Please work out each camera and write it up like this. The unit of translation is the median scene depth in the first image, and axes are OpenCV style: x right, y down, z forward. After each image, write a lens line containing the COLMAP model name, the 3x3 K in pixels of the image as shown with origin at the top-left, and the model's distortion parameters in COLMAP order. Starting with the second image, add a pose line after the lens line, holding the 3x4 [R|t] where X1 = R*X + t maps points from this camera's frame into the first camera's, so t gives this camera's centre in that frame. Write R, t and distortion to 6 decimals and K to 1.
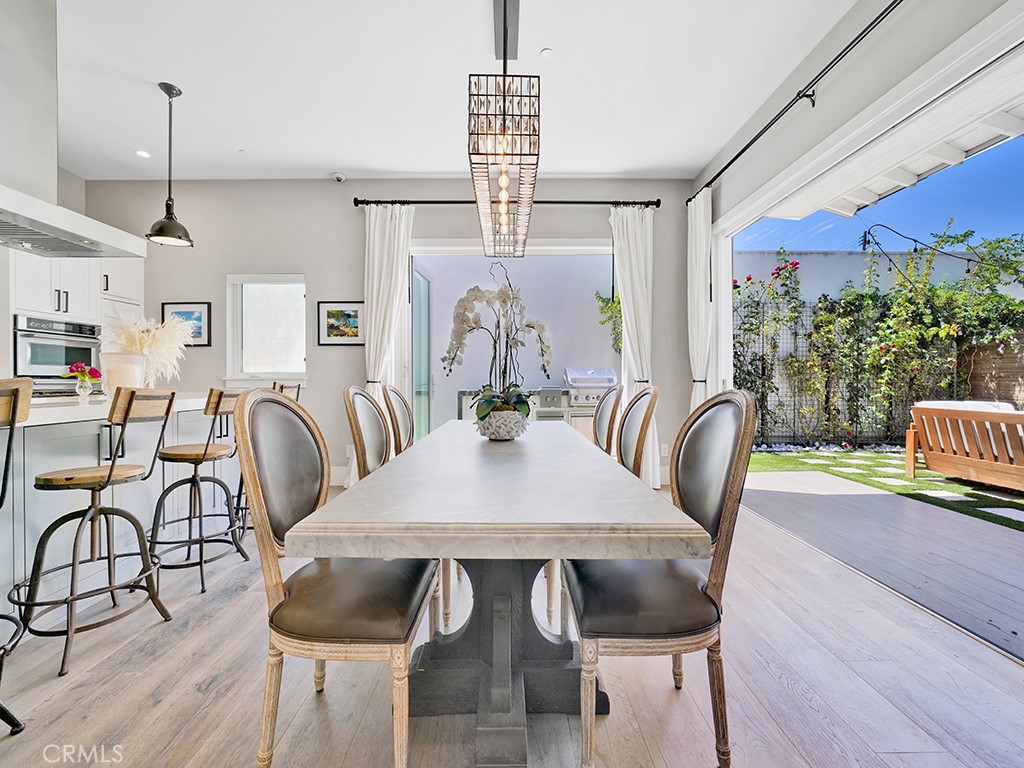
lens RADIAL K [[401.8, 0, 509.5], [0, 401.8, 378.1], [0, 0, 1]] dist [-0.001292, -0.000114]
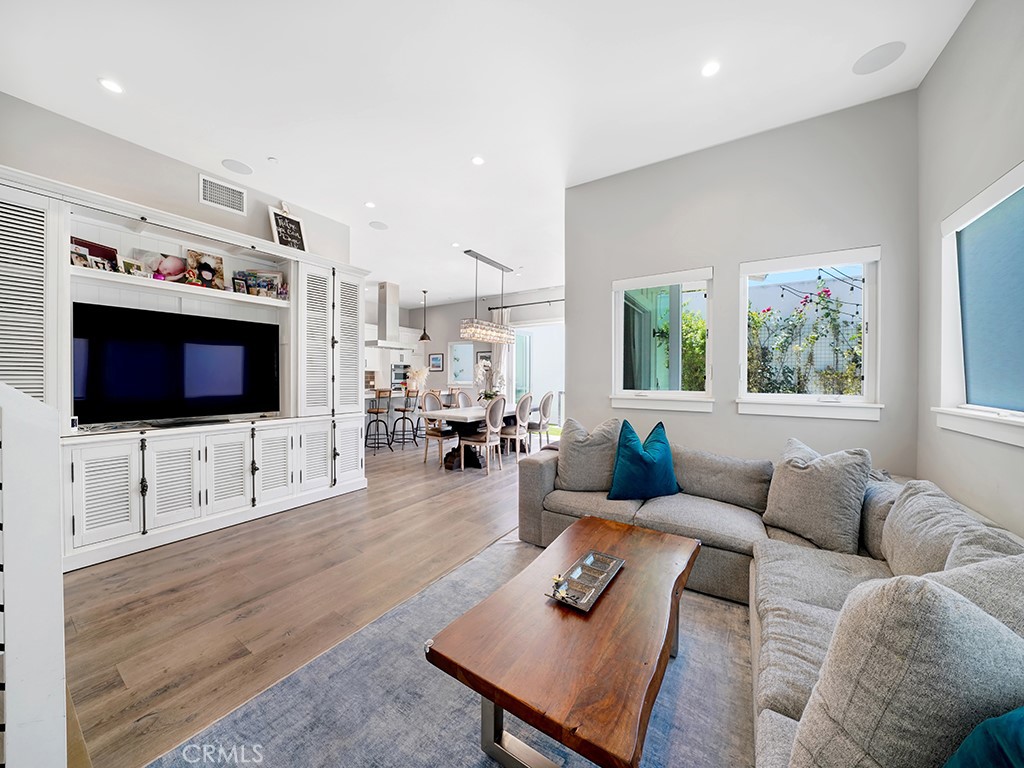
lens RADIAL K [[357.8, 0, 511.3], [0, 357.8, 380.1], [0, 0, 1]] dist [0.000082, 0.000048]
pose [[0.844199, 0.008761, -0.535958, 0.968777], [-0.004275, 0.999945, 0.009613, -0.054144], [0.536013, -0.005824, 0.844190, -0.787122]]
